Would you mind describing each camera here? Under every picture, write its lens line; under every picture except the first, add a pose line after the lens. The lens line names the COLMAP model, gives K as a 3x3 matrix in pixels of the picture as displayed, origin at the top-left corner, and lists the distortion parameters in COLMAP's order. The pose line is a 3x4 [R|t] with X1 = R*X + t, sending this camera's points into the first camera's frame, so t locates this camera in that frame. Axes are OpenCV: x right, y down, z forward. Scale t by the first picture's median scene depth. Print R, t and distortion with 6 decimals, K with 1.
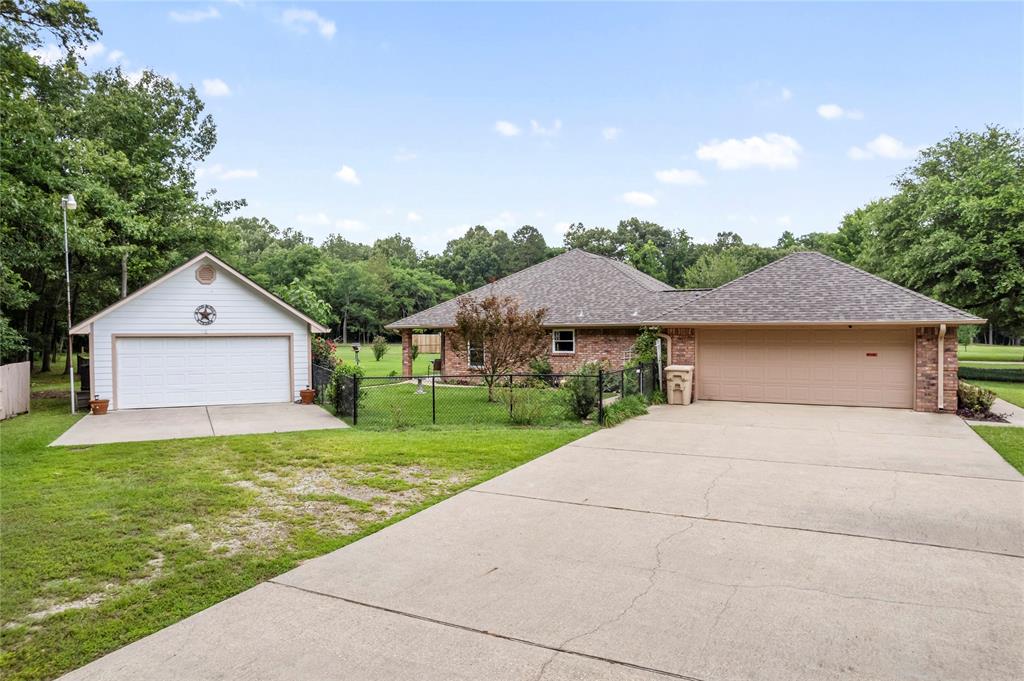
lens RADIAL K [[662.6, 0, 512.6], [0, 662.6, 332.1], [0, 0, 1]] dist [-0.001257, 0.000272]
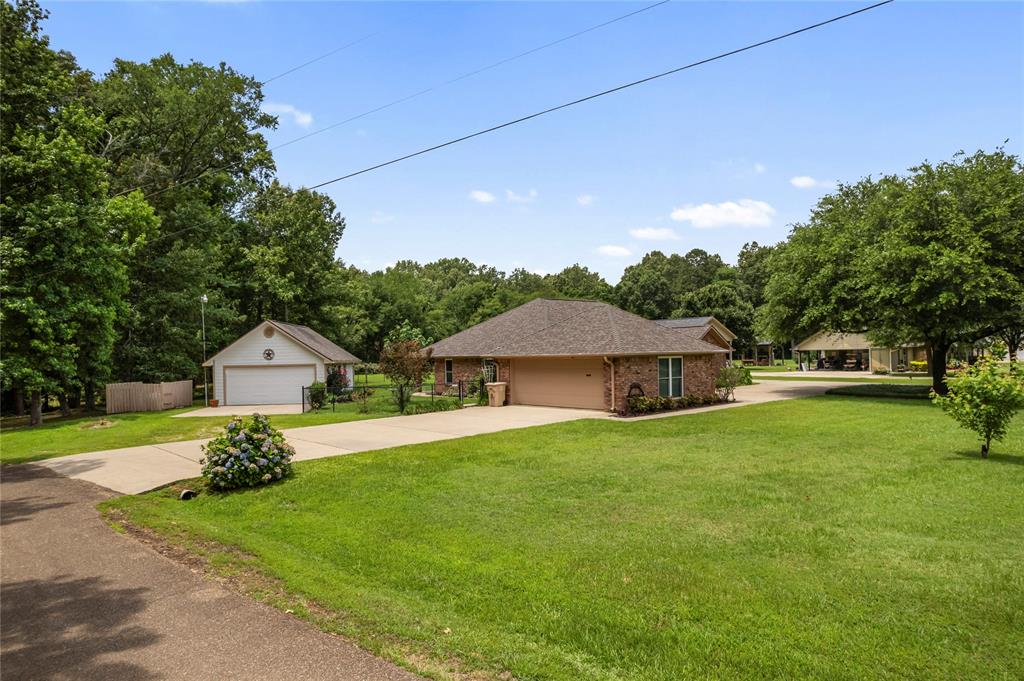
lens RADIAL K [[662.6, 0, 511.4], [0, 662.6, 348.7], [0, 0, 1]] dist [-0.001257, 0.000272]
pose [[0.936610, -0.017330, -0.349945, 0.114444], [0.015773, 0.999849, -0.007299, -0.002555], [0.350019, 0.001316, 0.936742, -0.067472]]
